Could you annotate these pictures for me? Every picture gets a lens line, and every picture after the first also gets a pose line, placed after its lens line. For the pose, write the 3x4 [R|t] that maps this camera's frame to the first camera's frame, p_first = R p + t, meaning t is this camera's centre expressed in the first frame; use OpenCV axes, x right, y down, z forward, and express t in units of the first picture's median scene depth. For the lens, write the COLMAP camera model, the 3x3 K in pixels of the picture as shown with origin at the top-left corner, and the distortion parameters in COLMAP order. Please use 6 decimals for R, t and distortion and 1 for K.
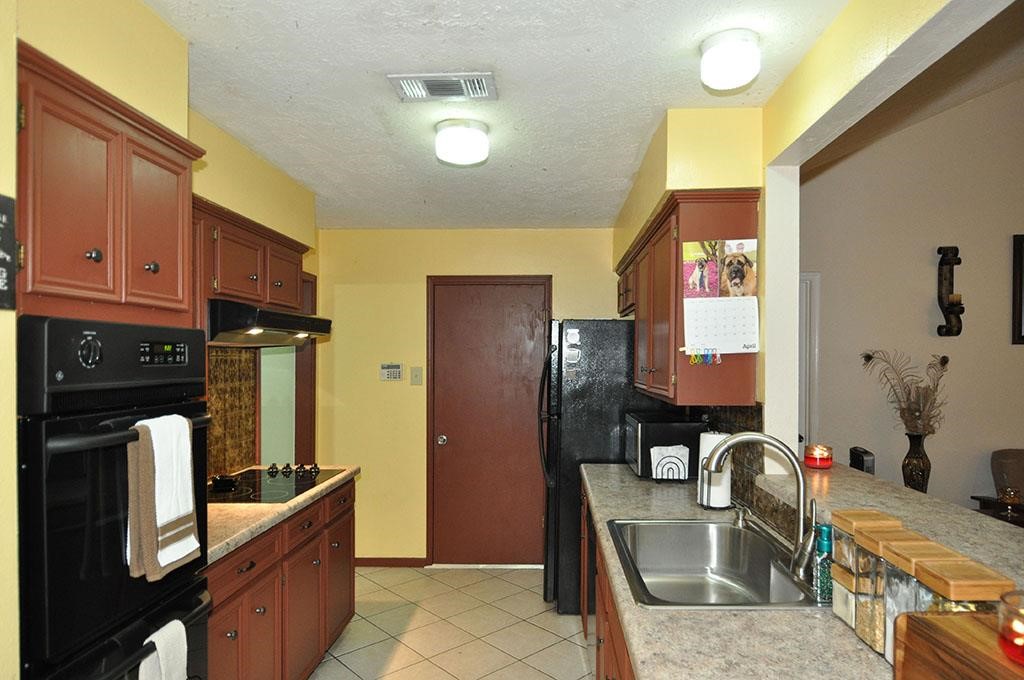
lens RADIAL K [[613.1, 0, 546.4], [0, 613.1, 366.1], [0, 0, 1]] dist [0.023410, -0.002977]
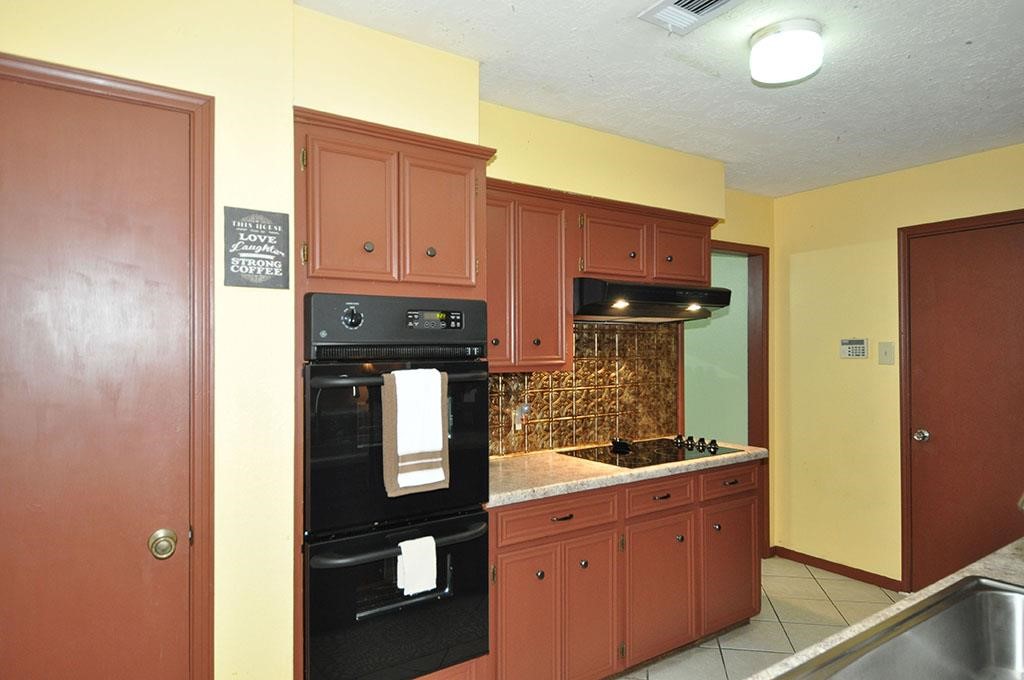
lens RADIAL K [[613.1, 0, 515.5], [0, 613.1, 343.1], [0, 0, 1]] dist [0.023410, -0.002977]
pose [[0.613770, -0.005298, -0.789467, 0.337030], [-0.002439, 0.999960, -0.008607, 0.026840], [0.789481, 0.007208, 0.613732, 0.272974]]
